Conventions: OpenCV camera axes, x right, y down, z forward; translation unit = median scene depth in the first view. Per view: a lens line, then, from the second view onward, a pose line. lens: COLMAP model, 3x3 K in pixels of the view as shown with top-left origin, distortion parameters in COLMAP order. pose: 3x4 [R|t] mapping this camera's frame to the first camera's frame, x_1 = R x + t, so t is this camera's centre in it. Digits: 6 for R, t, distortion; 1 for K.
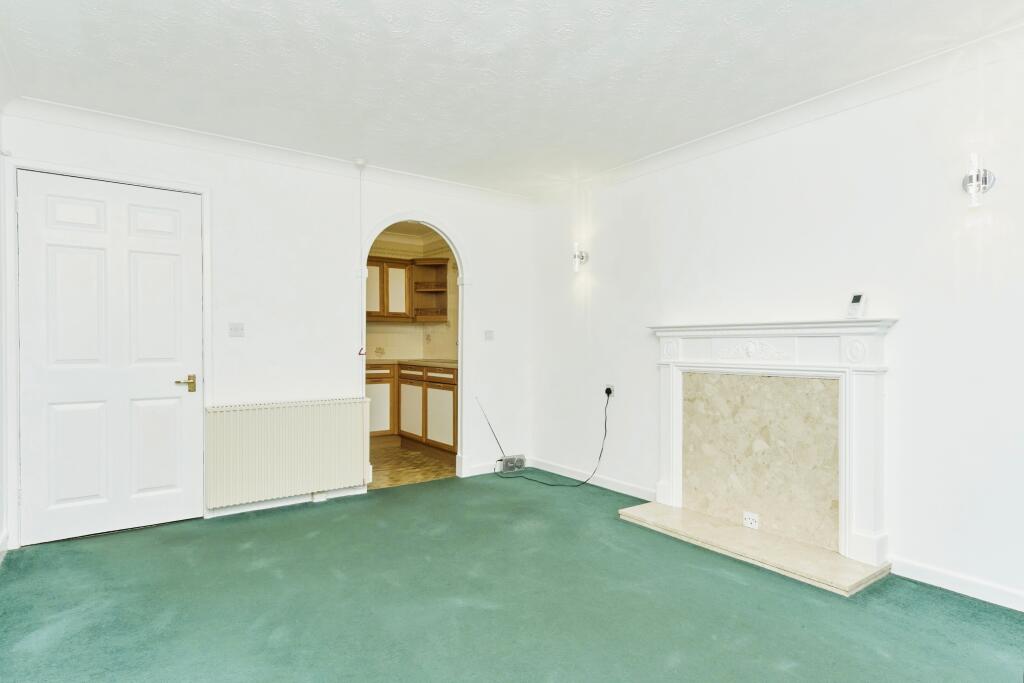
lens RADIAL K [[549.1, 0, 508.7], [0, 549.1, 341.5], [0, 0, 1]] dist [0.002690, 0.000851]
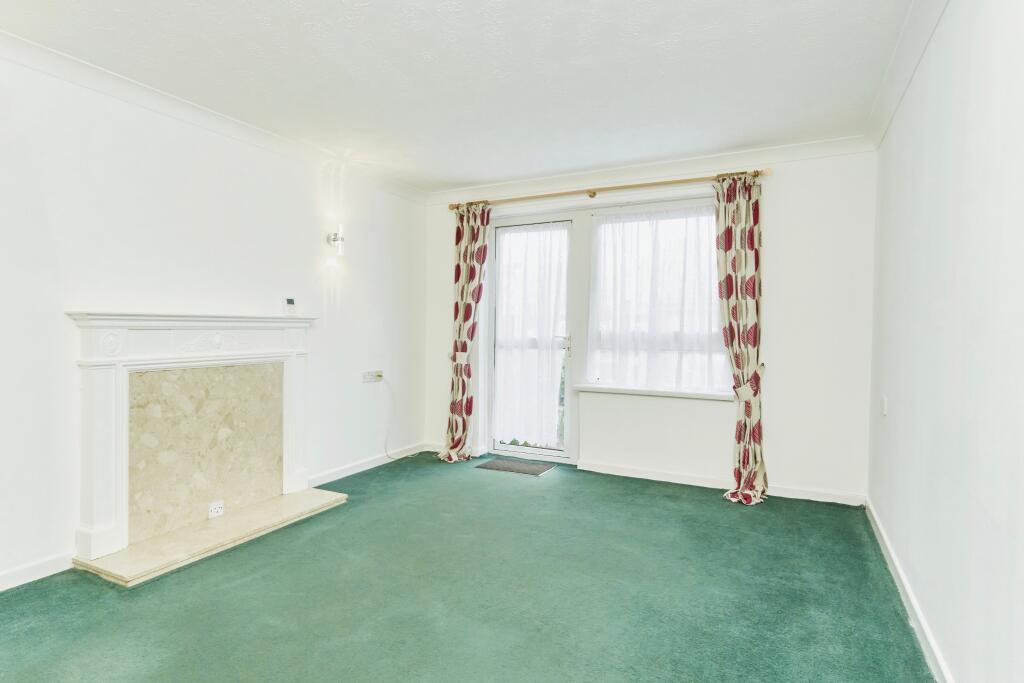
lens RADIAL K [[549.1, 0, 508.8], [0, 549.1, 341.8], [0, 0, 1]] dist [0.002690, 0.000851]
pose [[-0.459628, -0.021864, 0.887842, -0.697997], [-0.006169, 0.999751, 0.021427, -0.009342], [-0.888090, 0.004371, -0.459649, 0.979461]]
